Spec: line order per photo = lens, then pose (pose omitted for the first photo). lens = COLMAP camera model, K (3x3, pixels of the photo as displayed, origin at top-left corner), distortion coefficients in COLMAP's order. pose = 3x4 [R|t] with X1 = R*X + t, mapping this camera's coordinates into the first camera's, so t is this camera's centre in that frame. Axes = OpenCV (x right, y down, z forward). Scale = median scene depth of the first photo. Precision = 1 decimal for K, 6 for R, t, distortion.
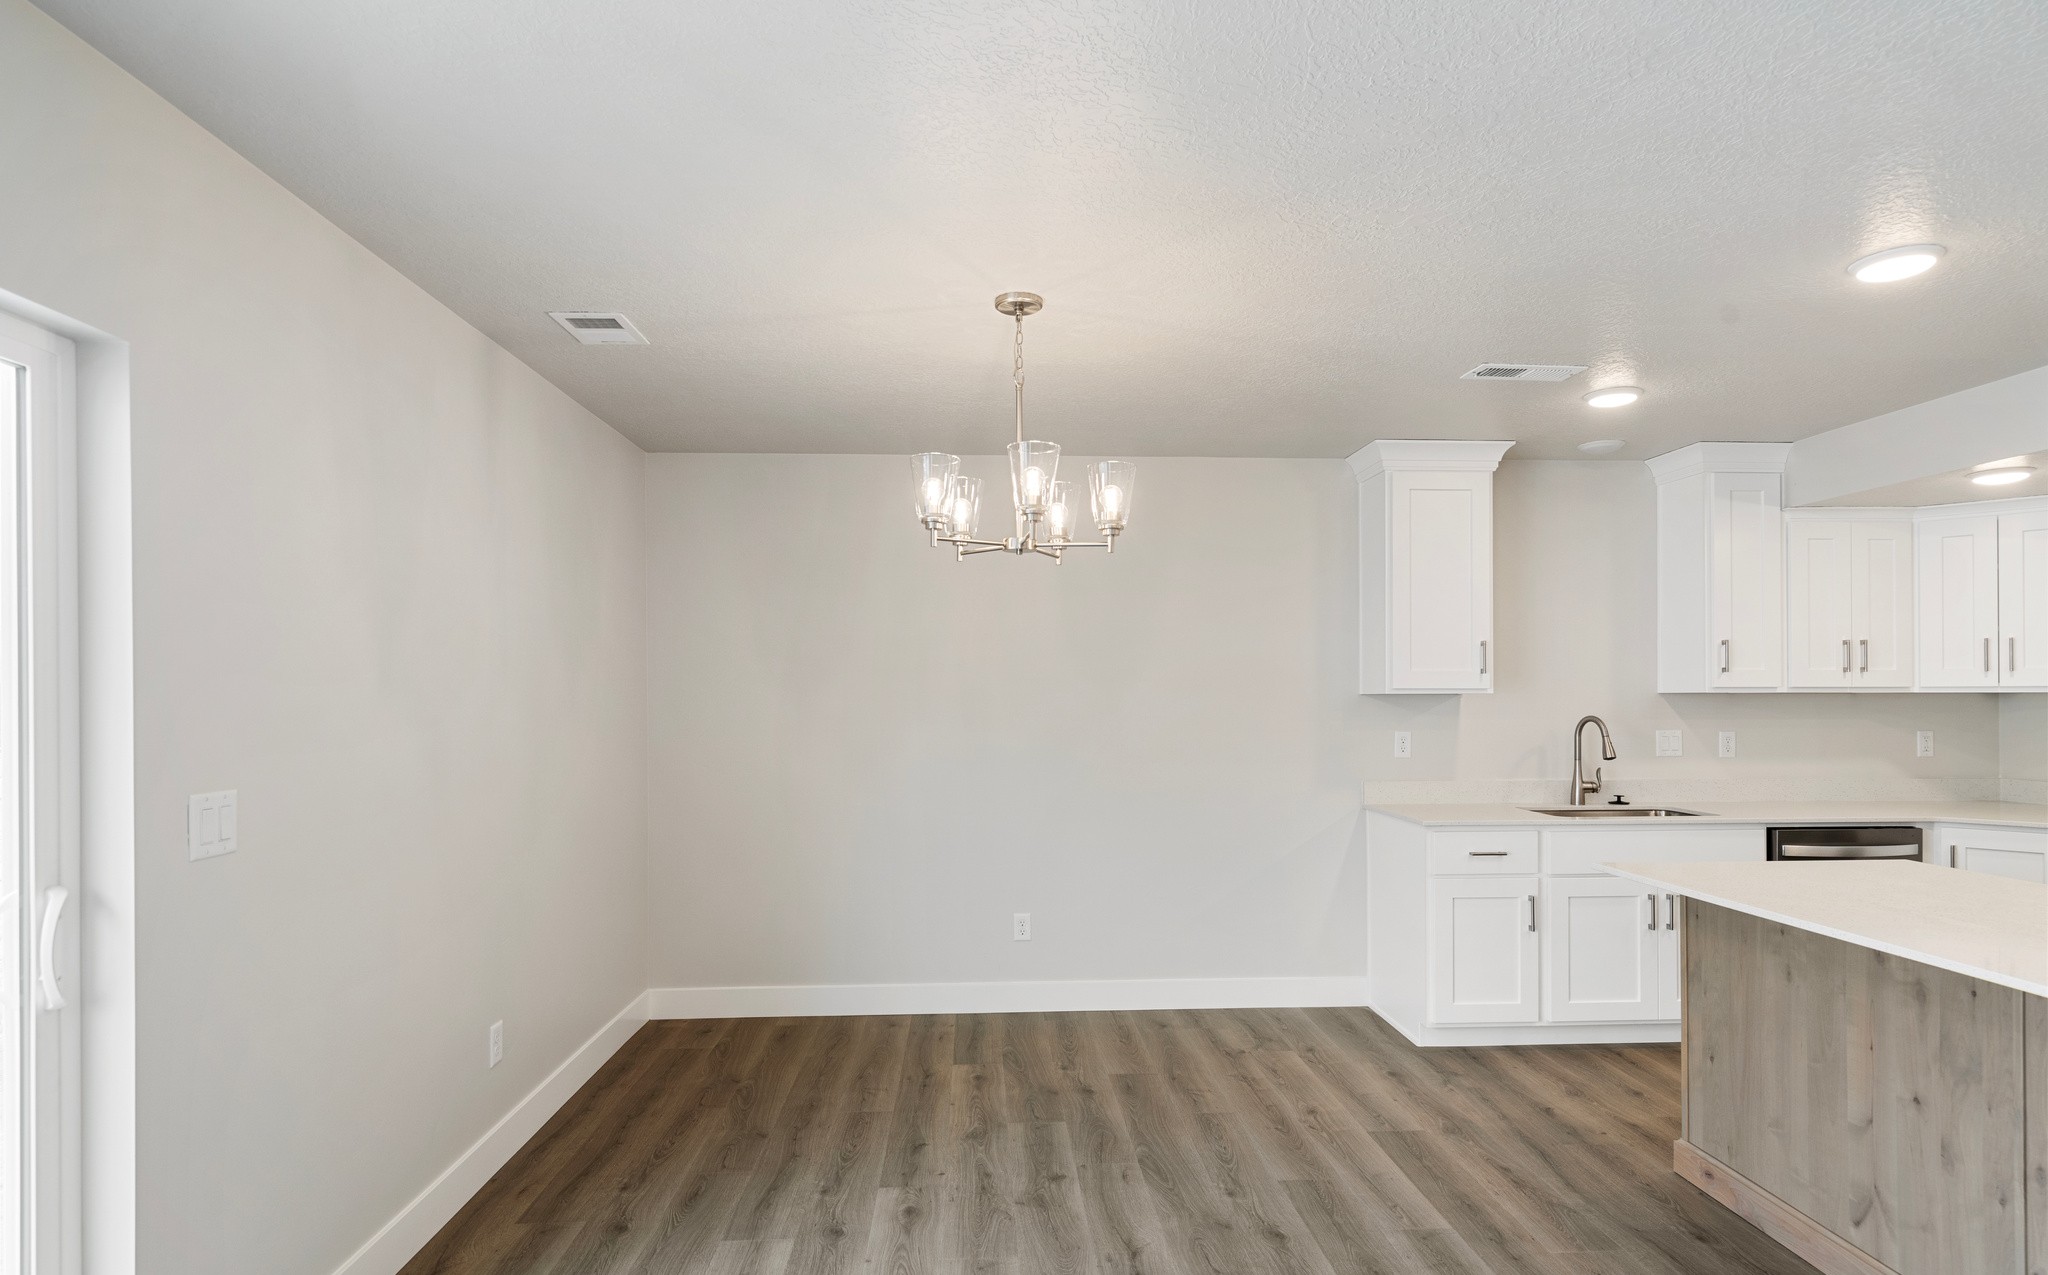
lens RADIAL K [[1065.5, 0, 1025.9], [0, 1065.5, 691.1], [0, 0, 1]] dist [0.001825, 0.001305]
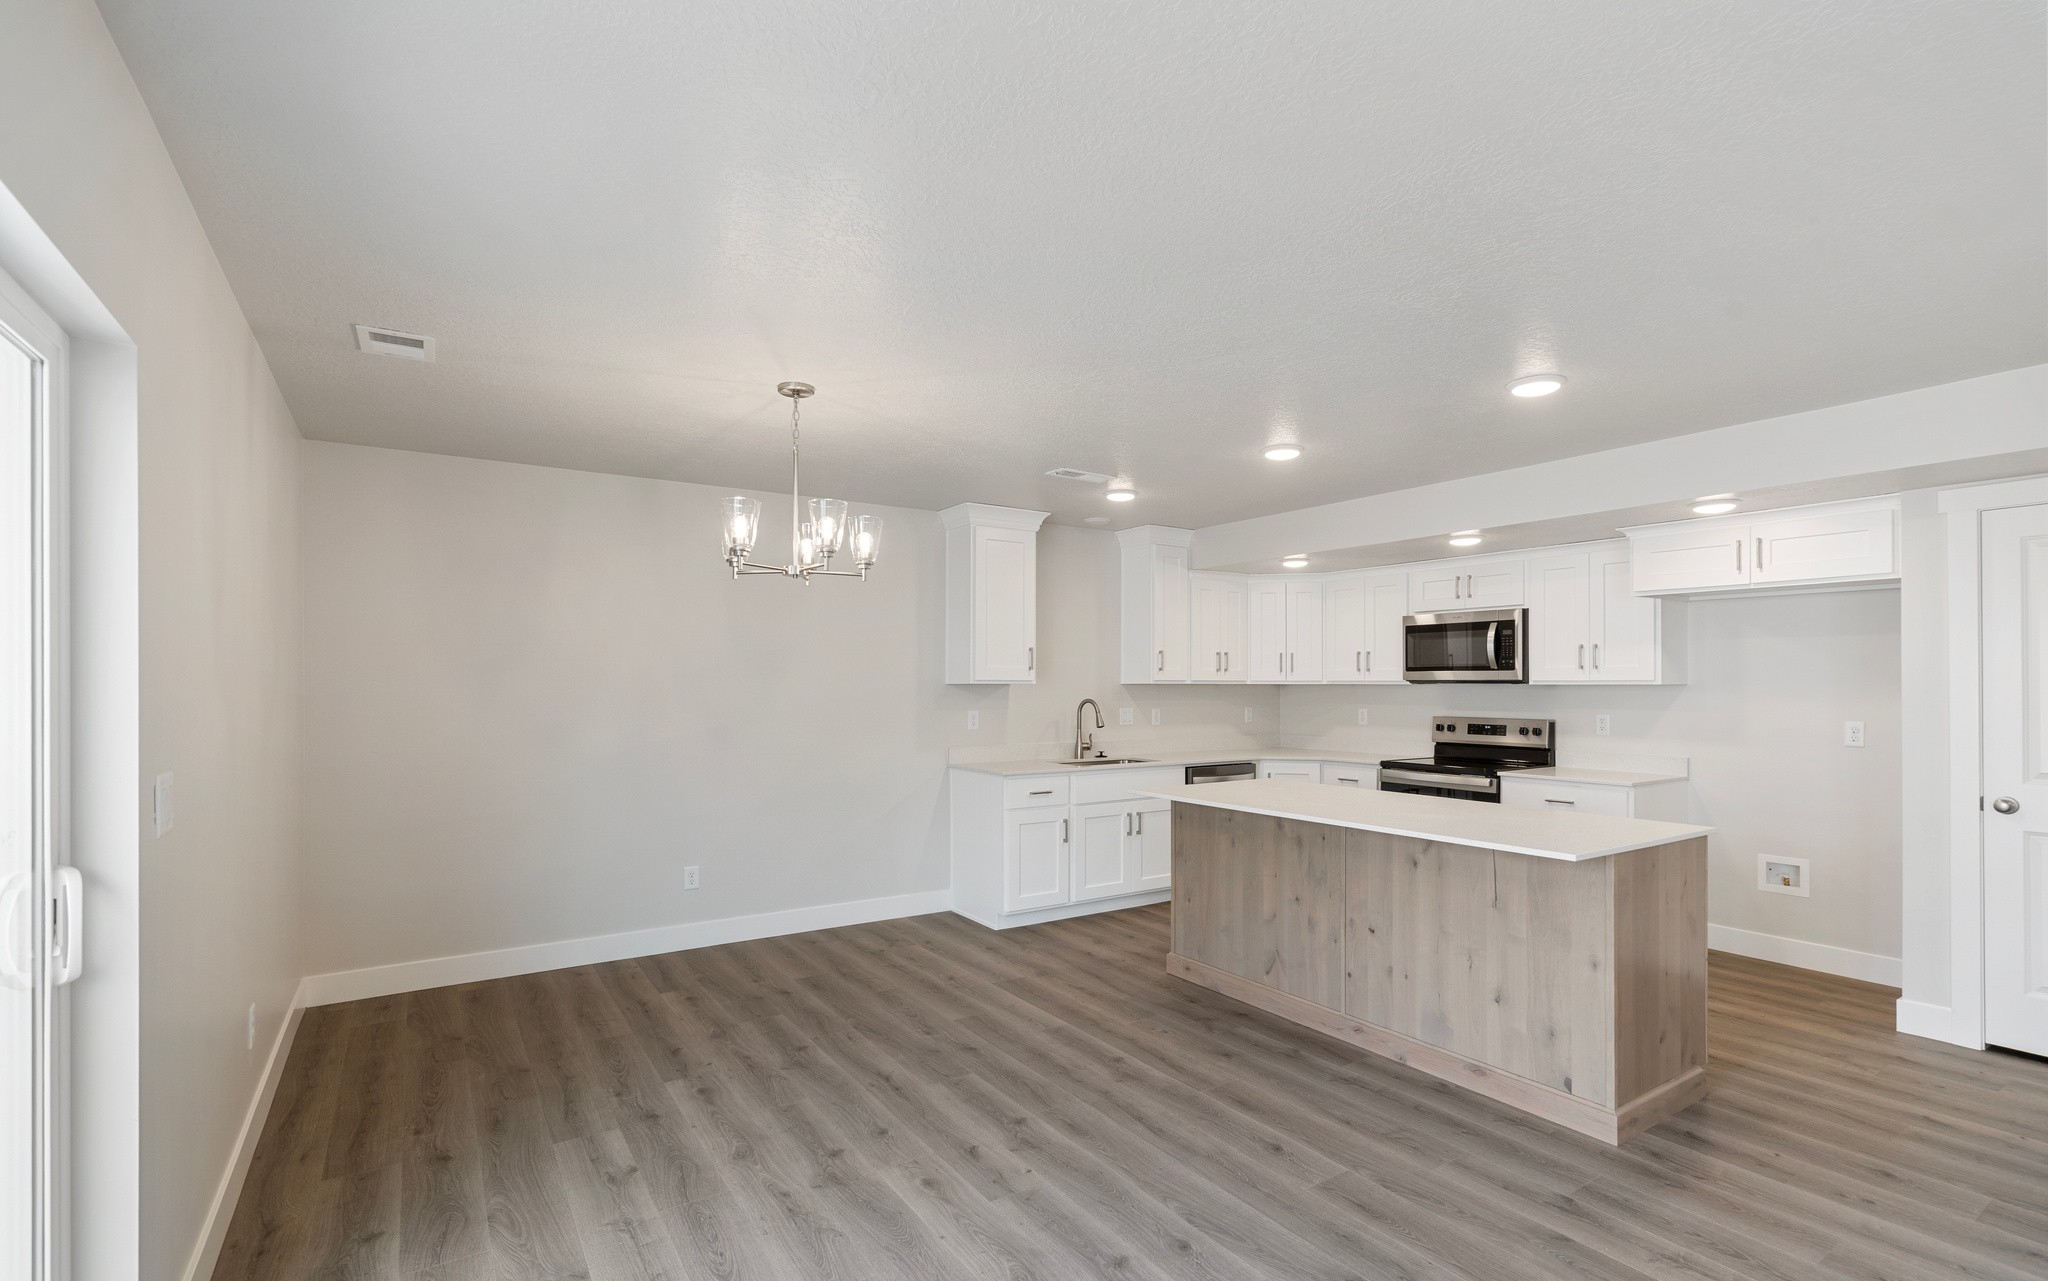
lens RADIAL K [[935.5, 0, 1027.1], [0, 935.5, 678.5], [0, 0, 1]] dist [-0.000833, 0.000445]
pose [[0.861947, 0.006760, 0.506953, -0.263162], [-0.005257, 0.999977, -0.004396, 0.000828], [-0.506971, 0.001124, 0.861962, -0.117208]]
